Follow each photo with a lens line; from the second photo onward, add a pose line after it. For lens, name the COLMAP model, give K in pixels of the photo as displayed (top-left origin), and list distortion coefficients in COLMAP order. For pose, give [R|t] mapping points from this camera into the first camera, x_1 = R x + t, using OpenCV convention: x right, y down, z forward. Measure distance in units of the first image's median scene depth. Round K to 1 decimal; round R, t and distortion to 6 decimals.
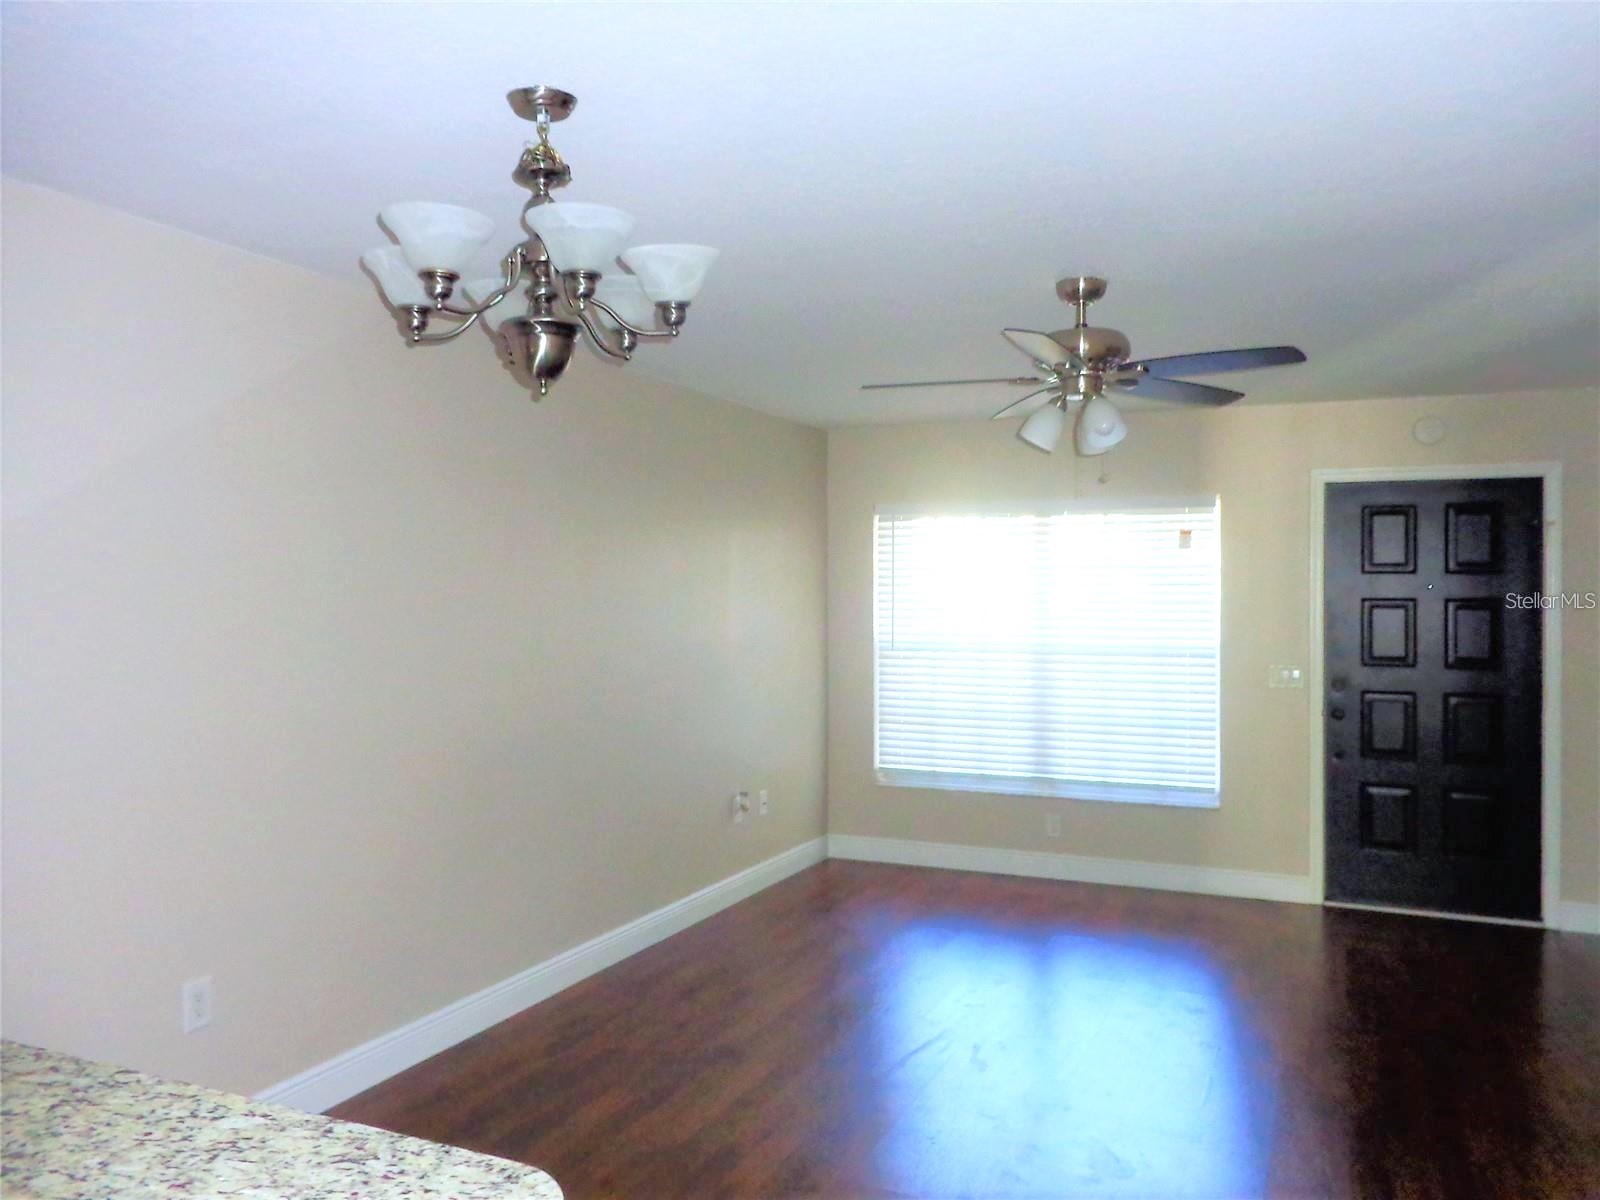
lens RADIAL K [[1189.0, 0, 800.0], [0, 1189.0, 600.0], [0, 0, 1]] dist [-0.000095, 0.004140]
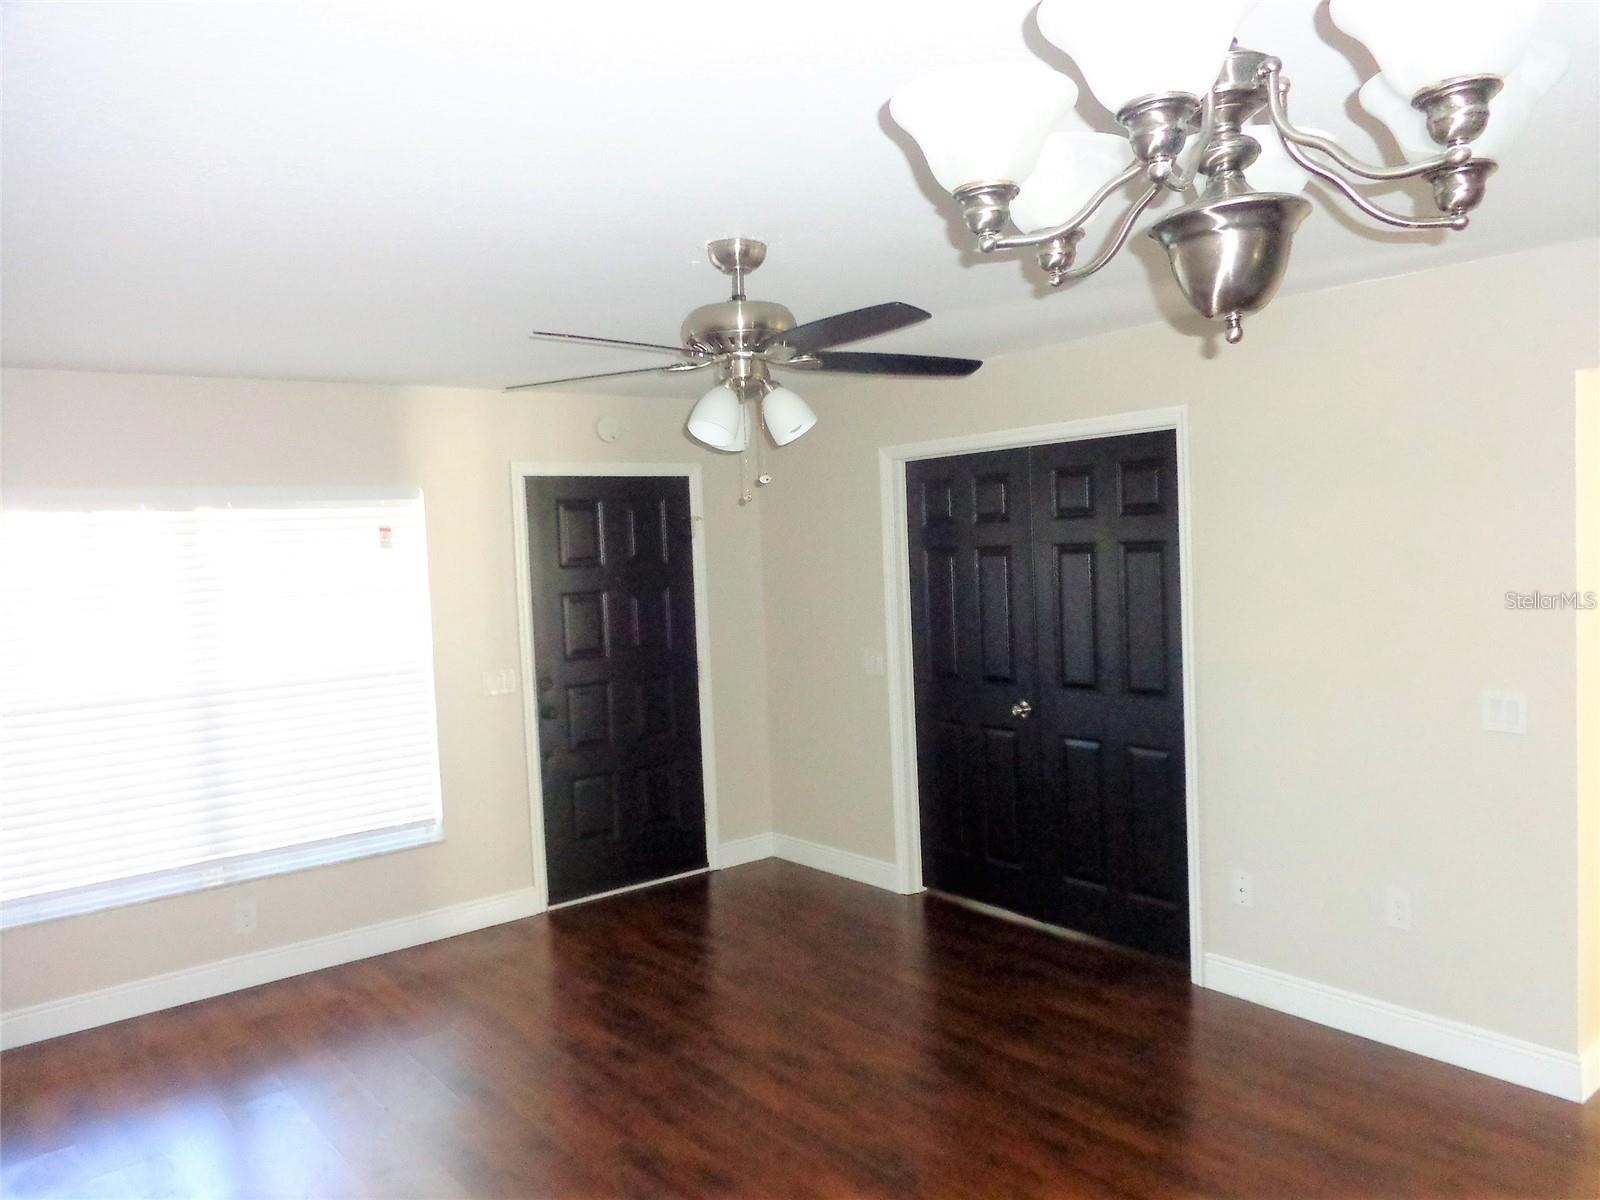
lens RADIAL K [[1189.0, 0, 800.0], [0, 1189.0, 600.0], [0, 0, 1]] dist [-0.000095, 0.004140]
pose [[0.470005, -0.069581, 0.879917, -0.301939], [0.050570, 0.997373, 0.051857, -0.037328], [-0.881214, 0.020125, 0.472289, 0.354629]]
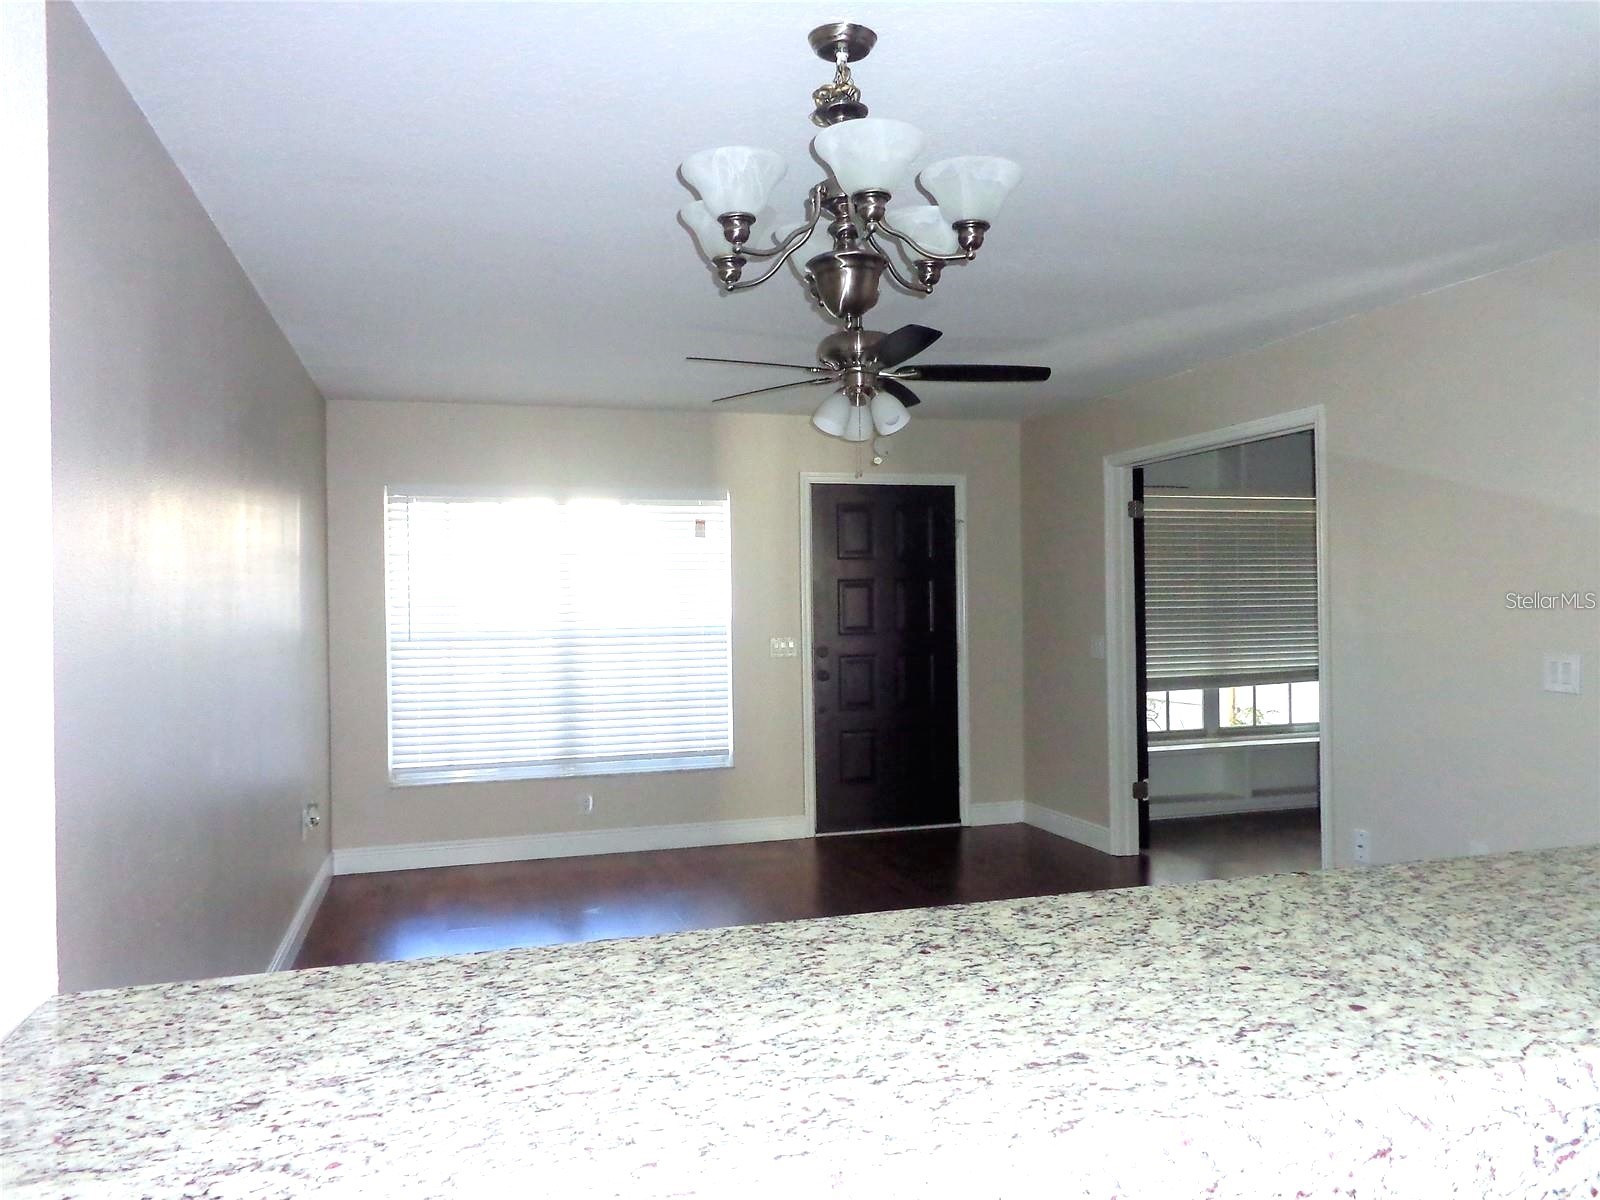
lens RADIAL K [[1189.0, 0, 800.0], [0, 1189.0, 600.0], [0, 0, 1]] dist [-0.000095, 0.004140]
pose [[0.759604, -0.014250, 0.650229, -0.343918], [0.020456, 0.999789, -0.001985, 0.020837], [-0.650064, 0.014809, 0.759735, 0.102025]]
